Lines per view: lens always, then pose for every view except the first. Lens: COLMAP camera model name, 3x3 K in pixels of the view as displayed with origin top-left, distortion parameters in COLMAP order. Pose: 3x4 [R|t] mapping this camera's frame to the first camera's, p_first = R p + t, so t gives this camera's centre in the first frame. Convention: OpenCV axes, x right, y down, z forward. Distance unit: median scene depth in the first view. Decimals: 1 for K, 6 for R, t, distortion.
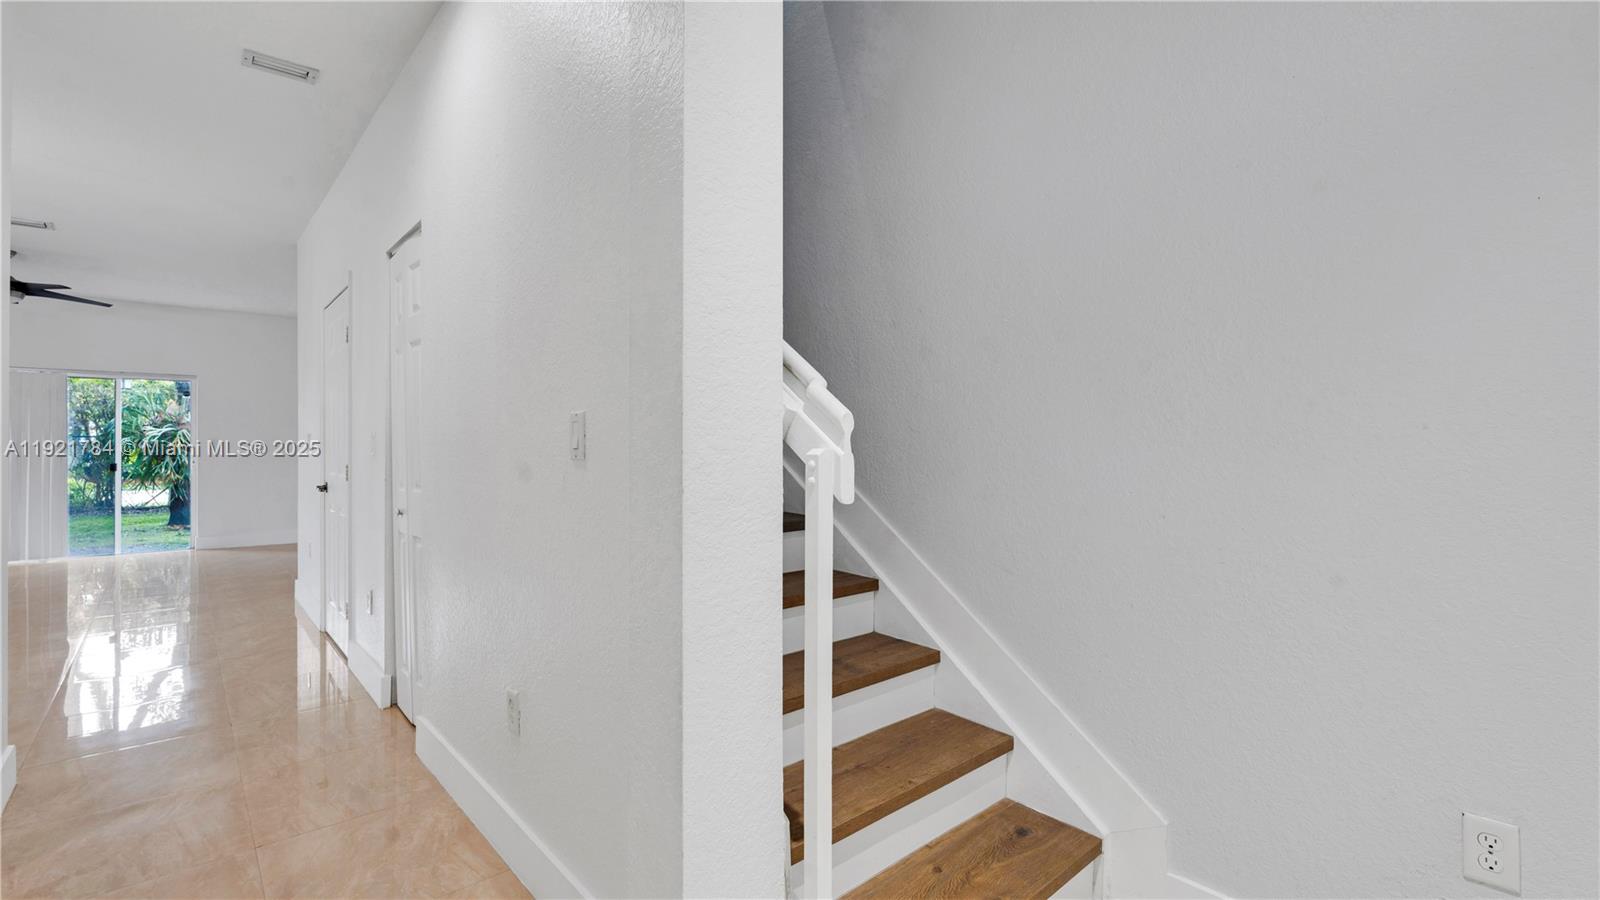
lens RADIAL K [[703.8, 0, 799.3], [0, 703.8, 447.9], [0, 0, 1]] dist [-0.003173, -0.000113]
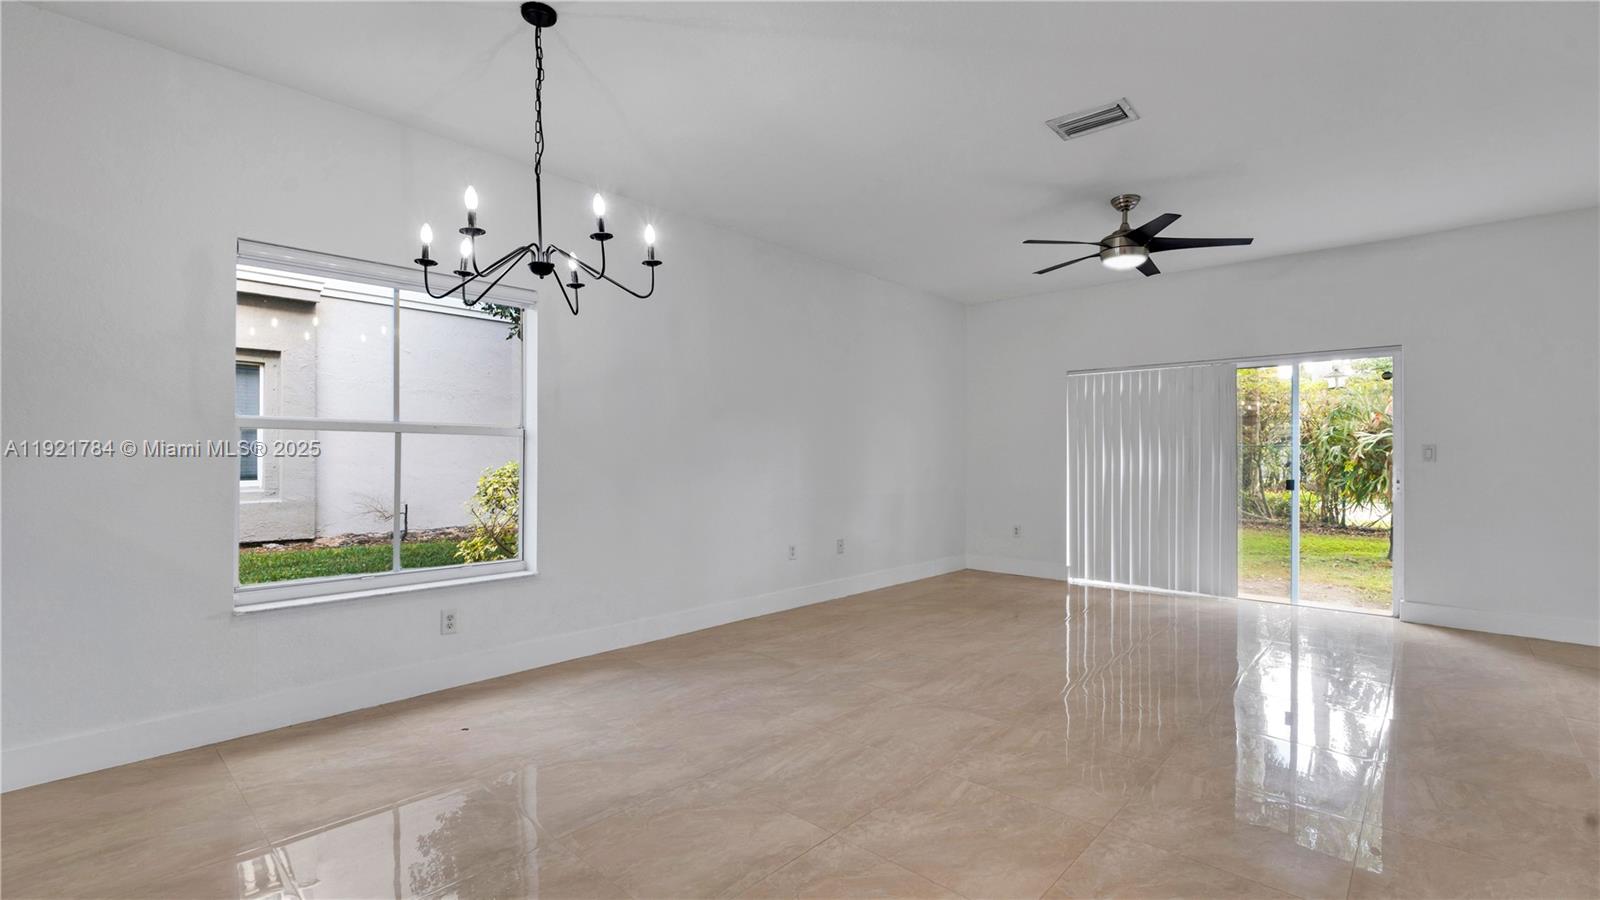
lens RADIAL K [[703.8, 0, 797.4], [0, 703.8, 450.9], [0, 0, 1]] dist [-0.003173, -0.000113]
pose [[0.105940, -0.005170, -0.994359, -0.203850], [-0.003467, 0.999978, -0.005569, -0.002188], [0.994367, 0.004037, 0.105920, 0.278696]]
